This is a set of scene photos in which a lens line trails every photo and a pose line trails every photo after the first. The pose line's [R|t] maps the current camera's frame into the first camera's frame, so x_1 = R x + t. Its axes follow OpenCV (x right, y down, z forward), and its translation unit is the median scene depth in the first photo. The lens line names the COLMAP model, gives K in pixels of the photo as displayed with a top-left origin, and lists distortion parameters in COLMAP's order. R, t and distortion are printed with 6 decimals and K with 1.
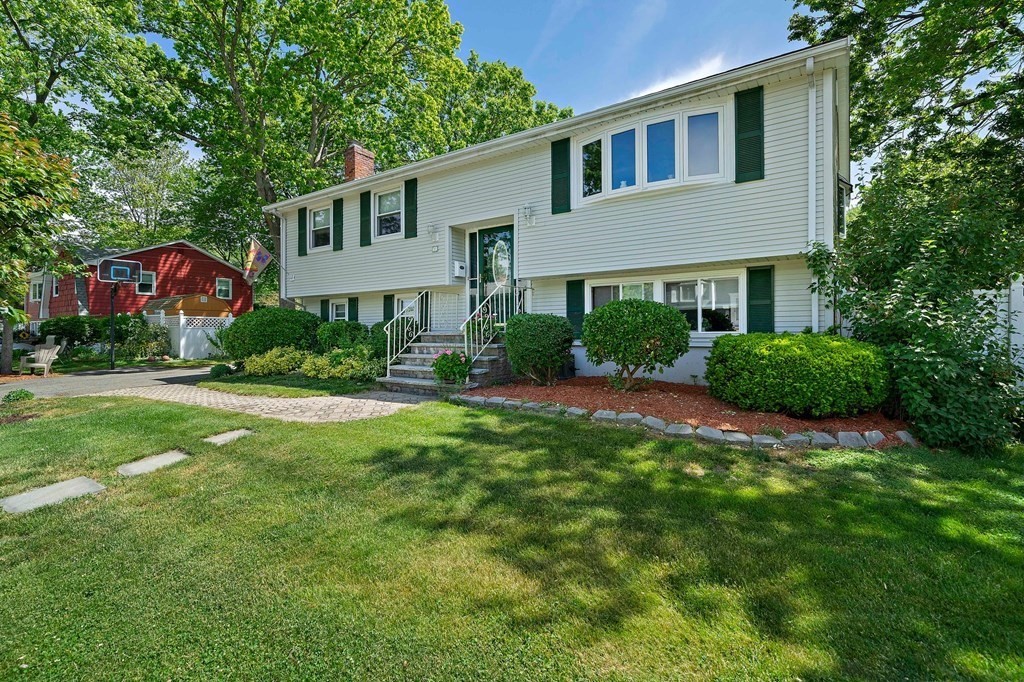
lens RADIAL K [[501.9, 0, 493.6], [0, 501.9, 337.6], [0, 0, 1]] dist [-0.000138, 0.000125]
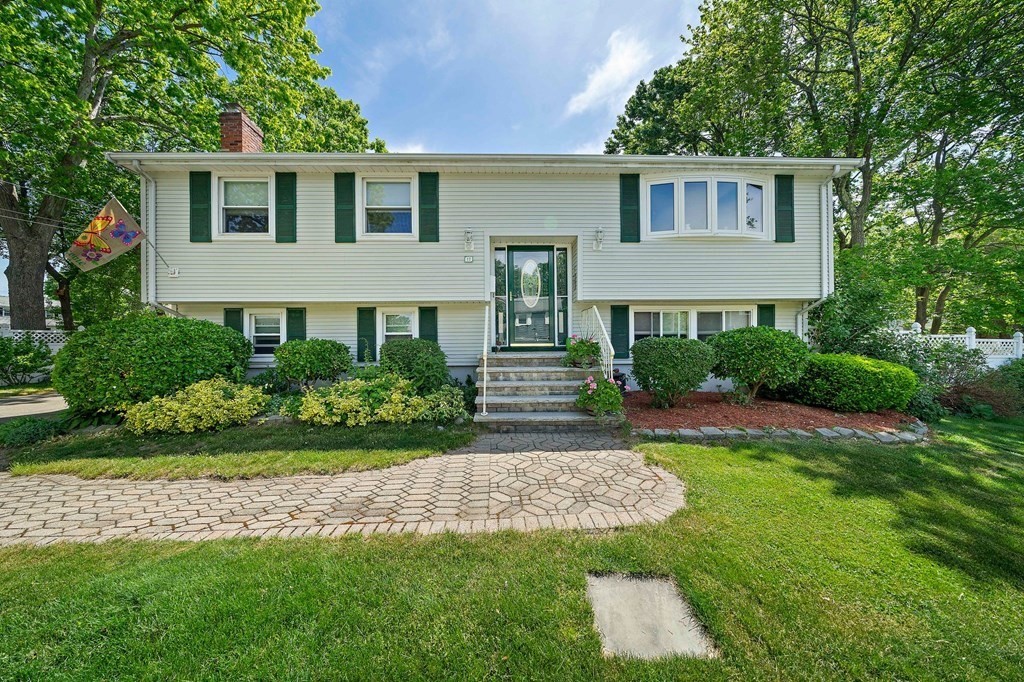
lens RADIAL K [[365.1, 0, 515.2], [0, 365.1, 343.5], [0, 0, 1]] dist [0.000306, 0.000000]
pose [[0.783681, -0.003270, 0.621155, -0.524007], [0.007952, 0.999957, -0.004768, -0.028744], [-0.621113, 0.008676, 0.783673, 0.523650]]
